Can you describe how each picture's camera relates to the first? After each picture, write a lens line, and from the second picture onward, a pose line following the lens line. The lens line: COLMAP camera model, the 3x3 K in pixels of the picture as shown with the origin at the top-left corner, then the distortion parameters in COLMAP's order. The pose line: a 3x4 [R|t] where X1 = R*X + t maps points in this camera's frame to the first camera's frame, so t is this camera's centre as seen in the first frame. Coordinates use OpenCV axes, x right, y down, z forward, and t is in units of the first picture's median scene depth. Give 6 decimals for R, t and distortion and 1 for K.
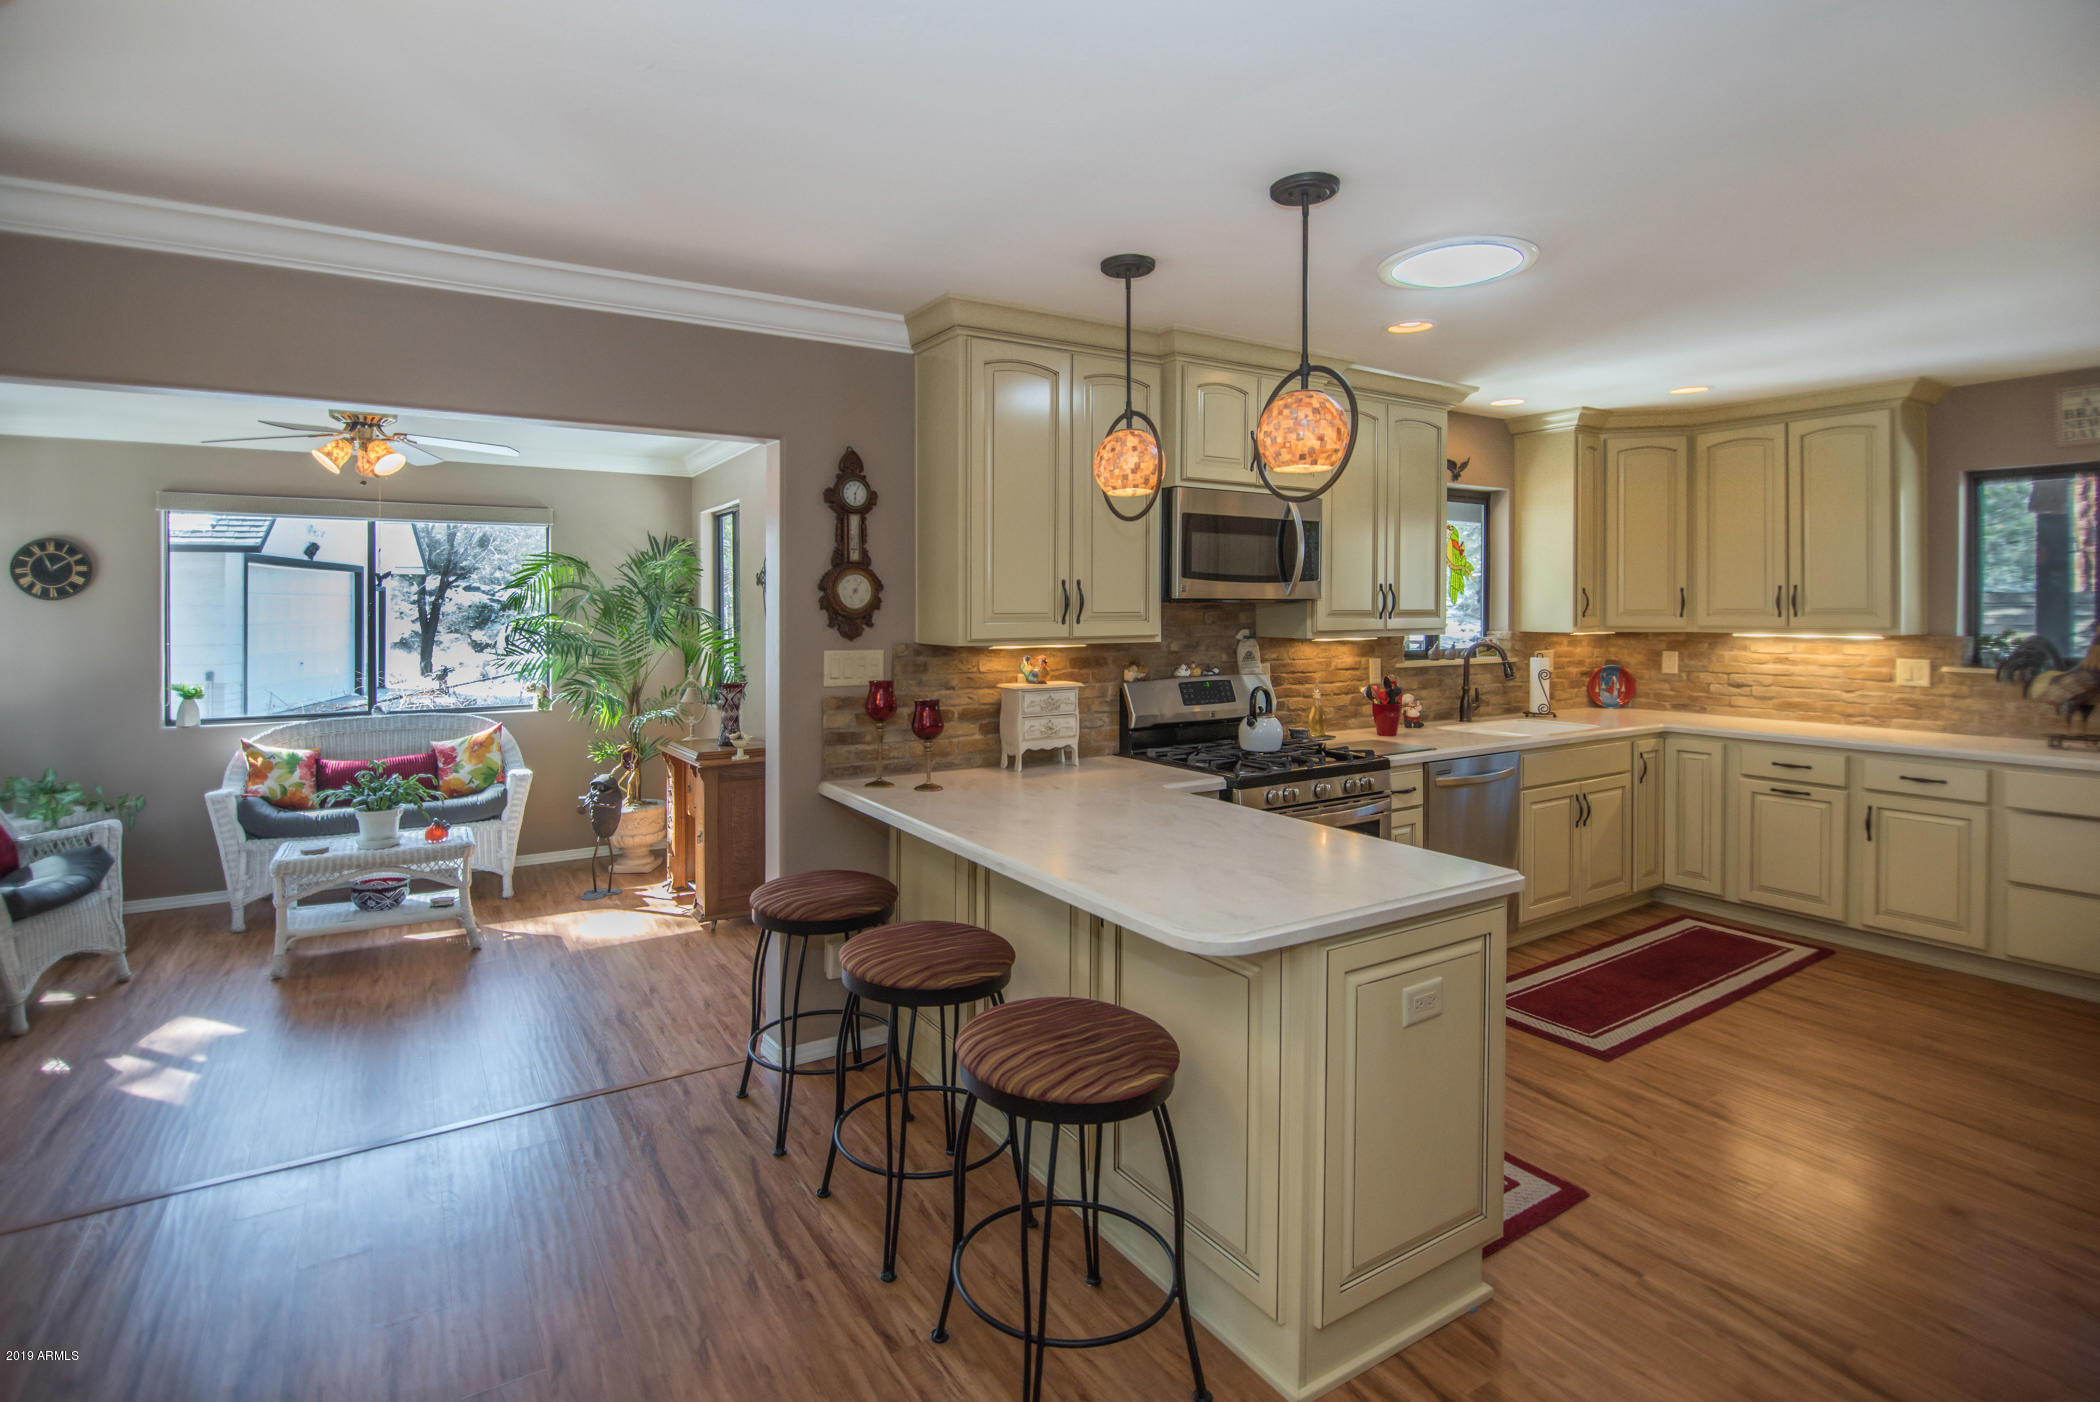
lens RADIAL K [[998.8, 0, 1014.5], [0, 998.8, 613.0], [0, 0, 1]] dist [0.000495, -0.010902]
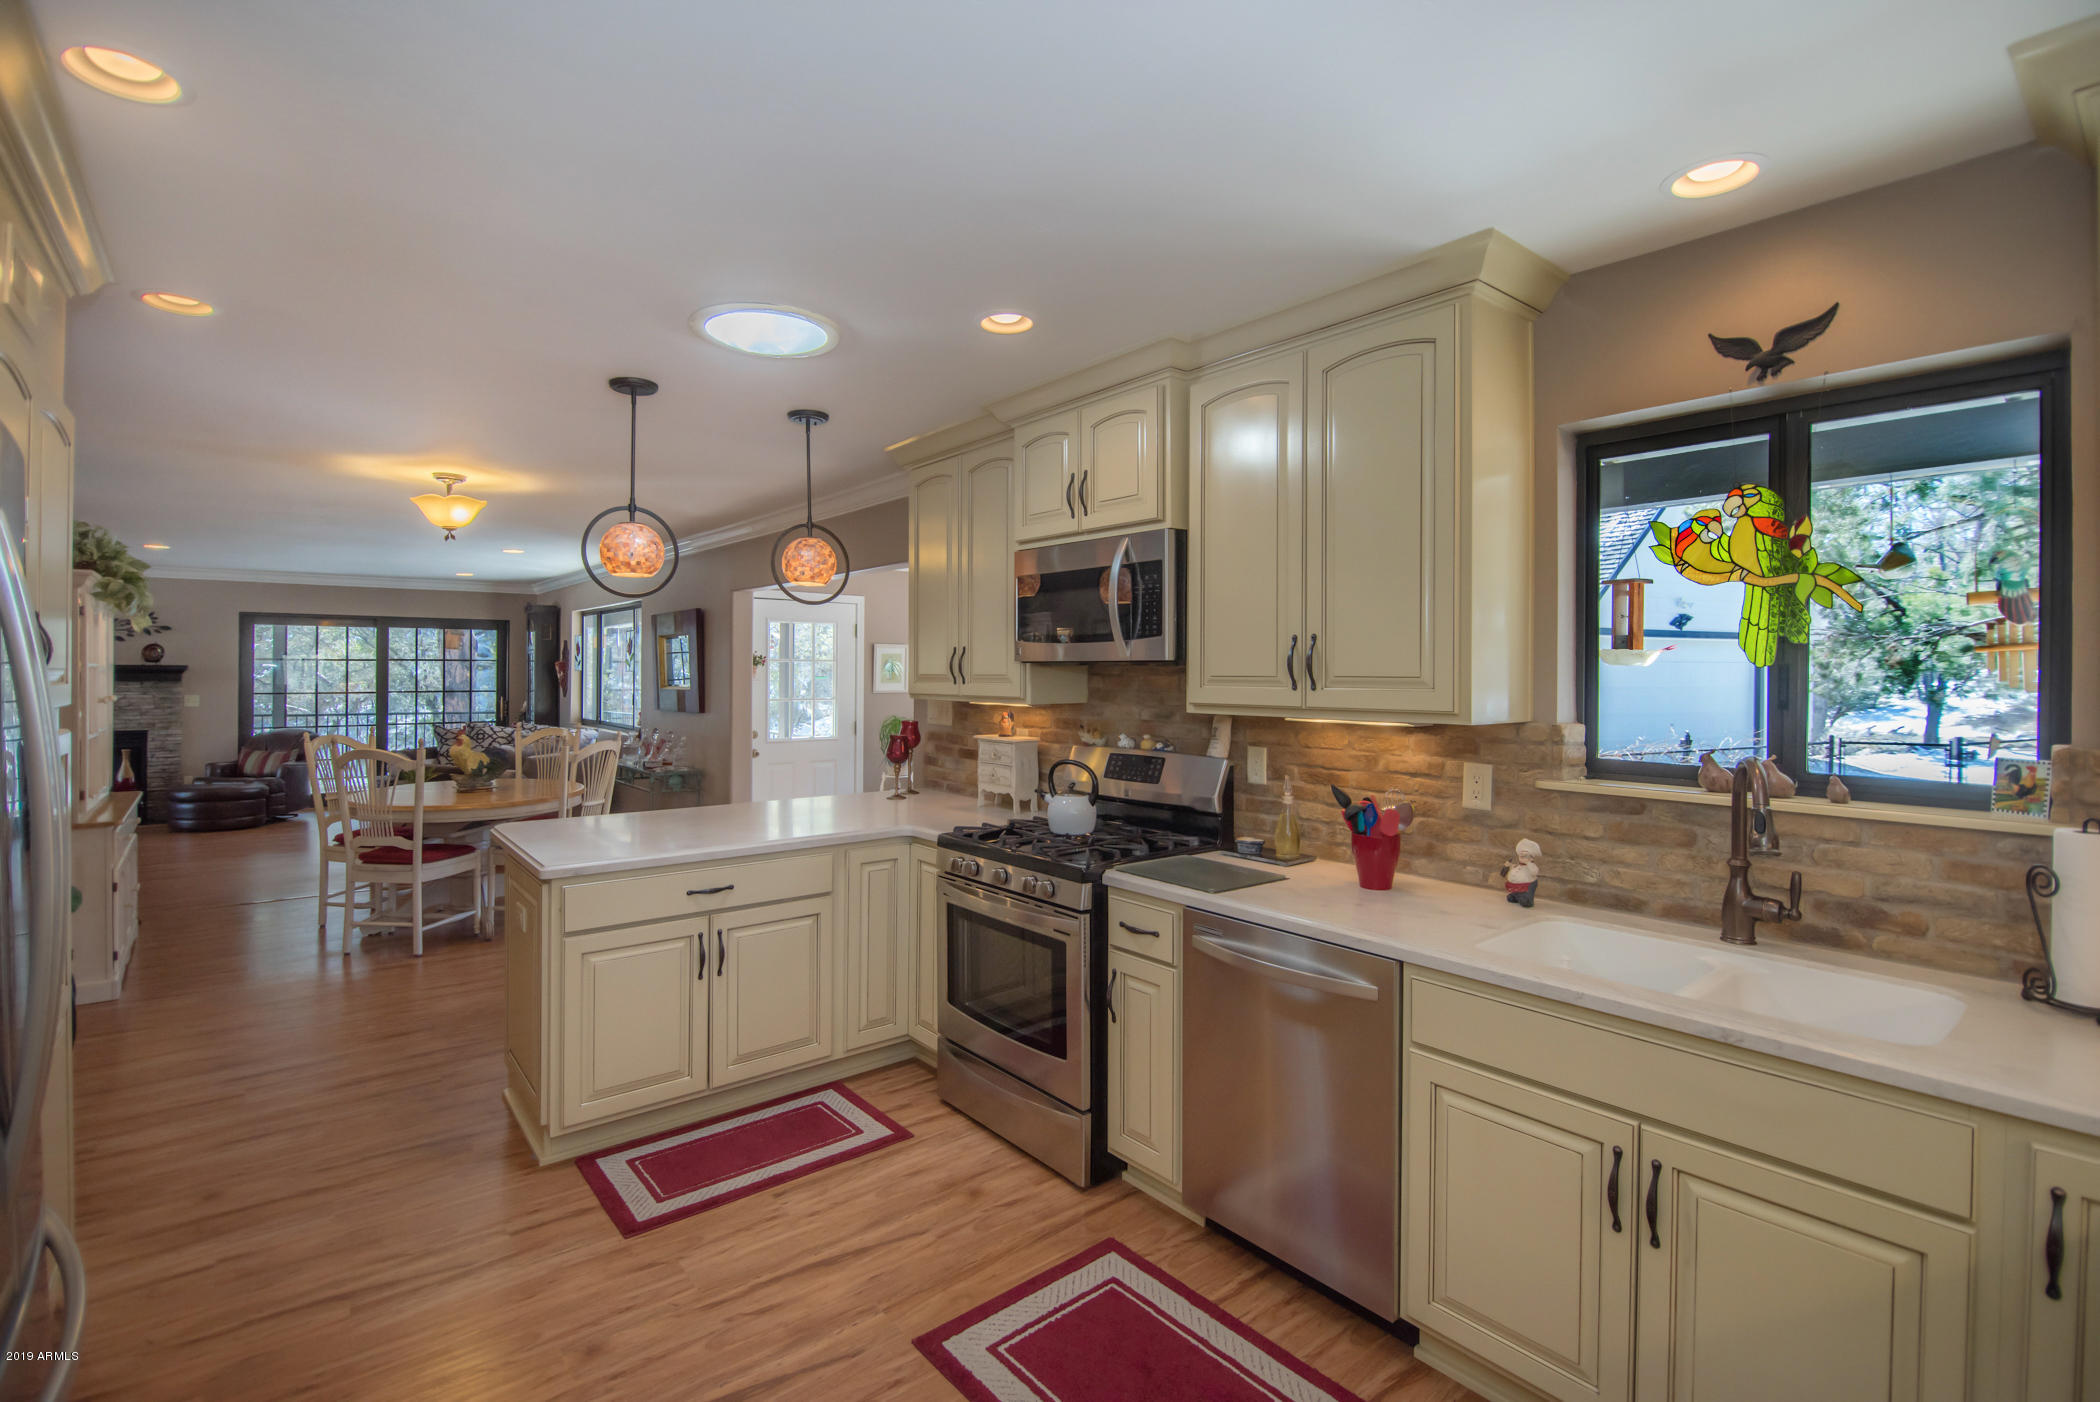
lens RADIAL K [[946.7, 0, 1043.2], [0, 946.7, 674.5], [0, 0, 1]] dist [-0.001434, -0.010244]
pose [[0.138088, 0.003694, -0.990413, 1.369203], [-0.008785, 0.999958, 0.002504, -0.005837], [0.990381, 0.008355, 0.138114, 1.098816]]
